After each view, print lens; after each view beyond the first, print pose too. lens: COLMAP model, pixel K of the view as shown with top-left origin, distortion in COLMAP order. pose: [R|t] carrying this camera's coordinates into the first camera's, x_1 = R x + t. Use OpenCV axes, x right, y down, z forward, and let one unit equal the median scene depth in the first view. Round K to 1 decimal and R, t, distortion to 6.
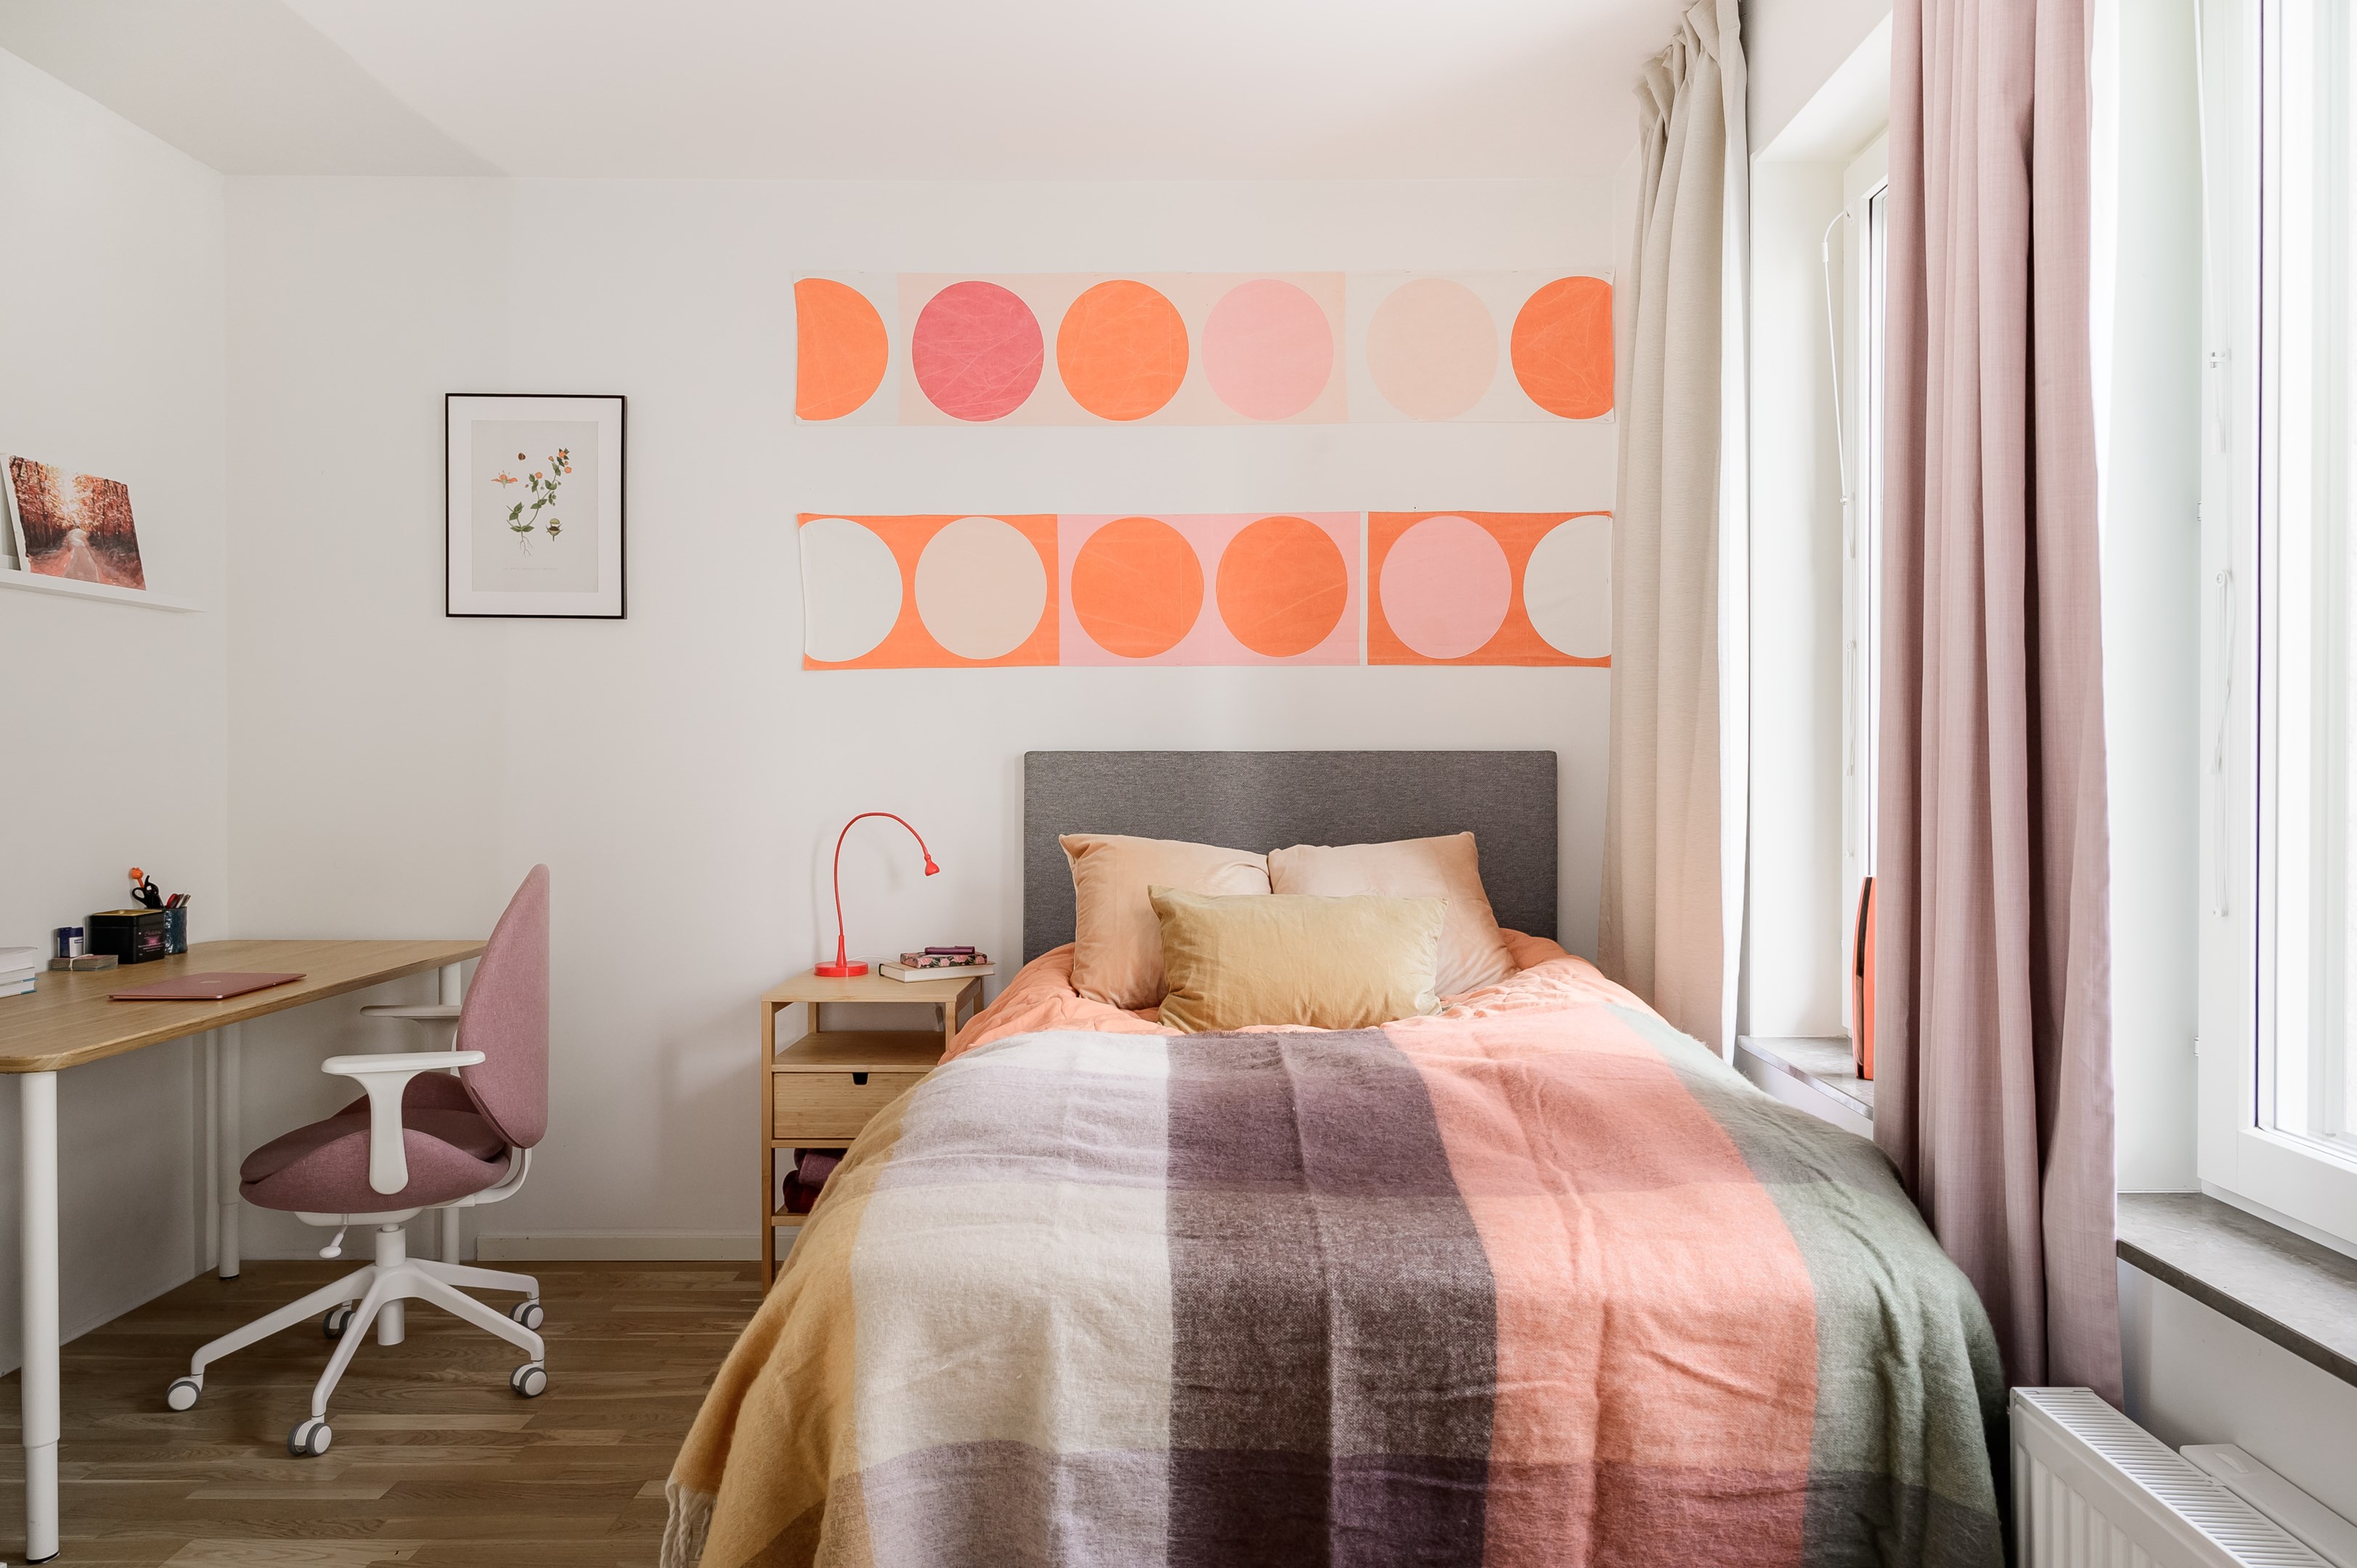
lens RADIAL K [[1600.1, 0, 1175.6], [0, 1600.1, 770.2], [0, 0, 1]] dist [0.003104, 0.003308]
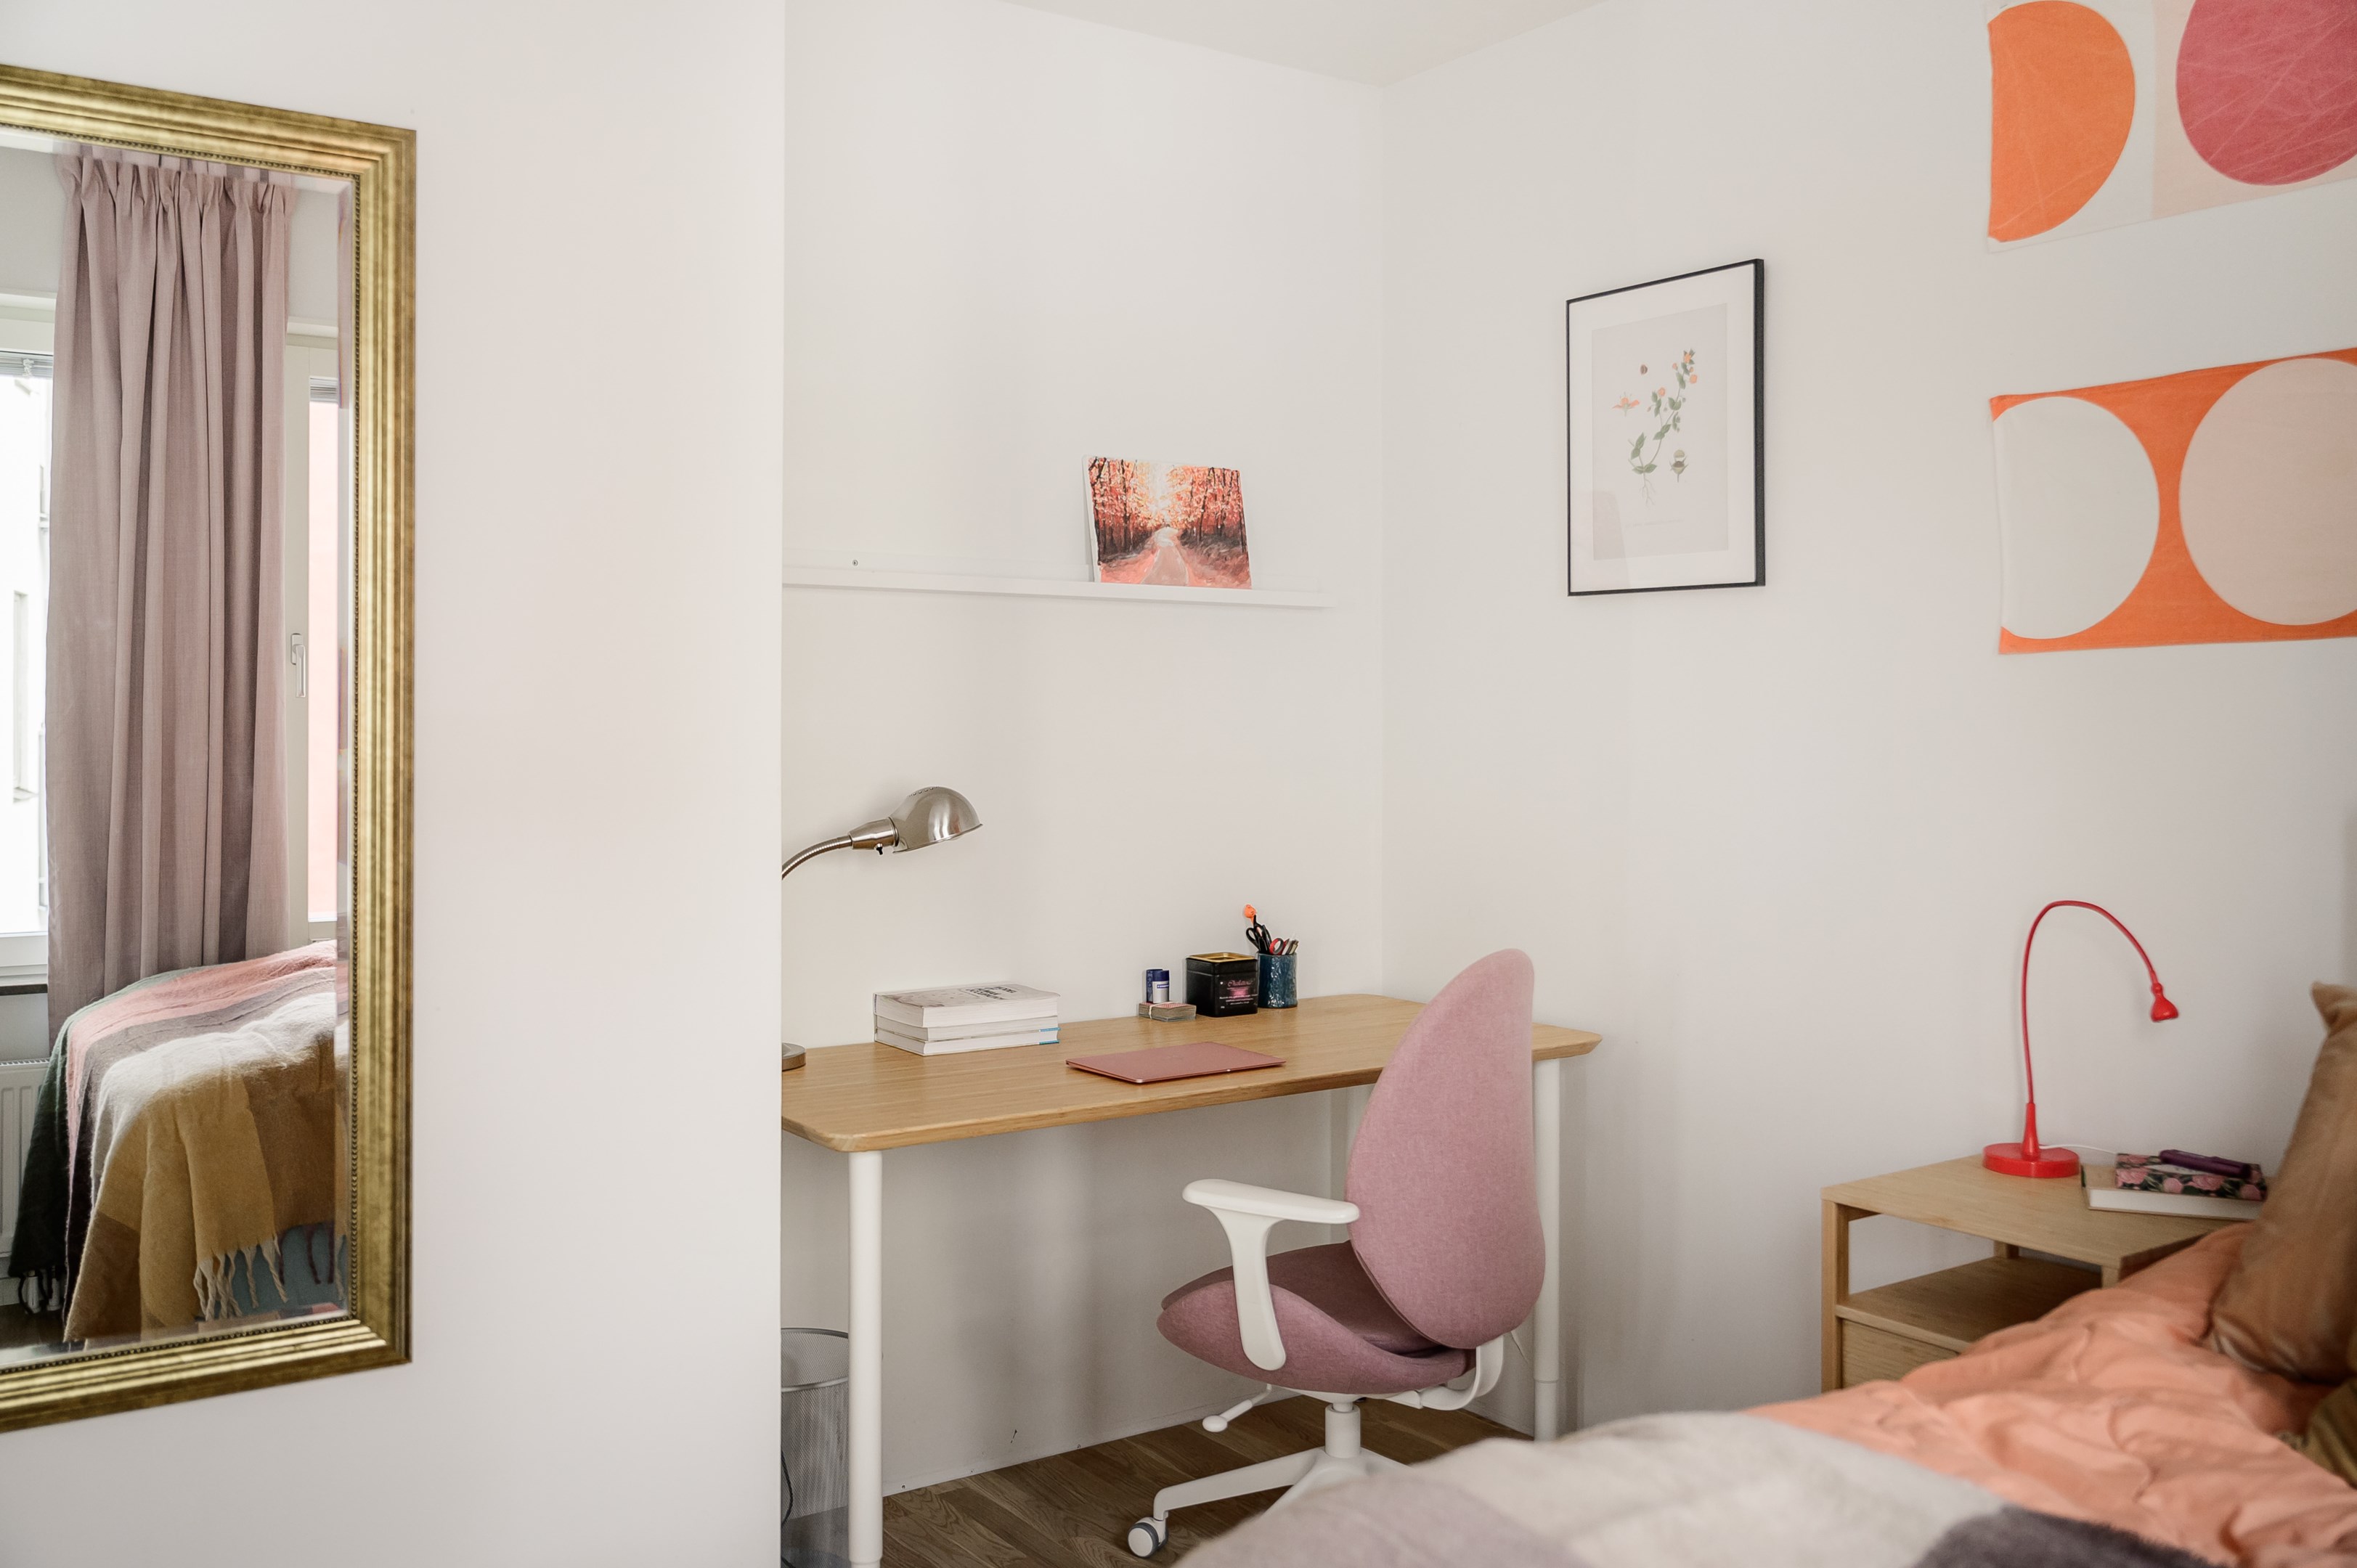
lens RADIAL K [[1990.1, 0, 1177.7], [0, 1990.1, 717.3], [0, 0, 1]] dist [-0.013308, 0.006978]
pose [[0.584042, -0.003028, -0.811718, 0.214297], [-0.005905, 0.999951, -0.007979, -0.033379], [0.811702, 0.009453, 0.583995, 0.336143]]
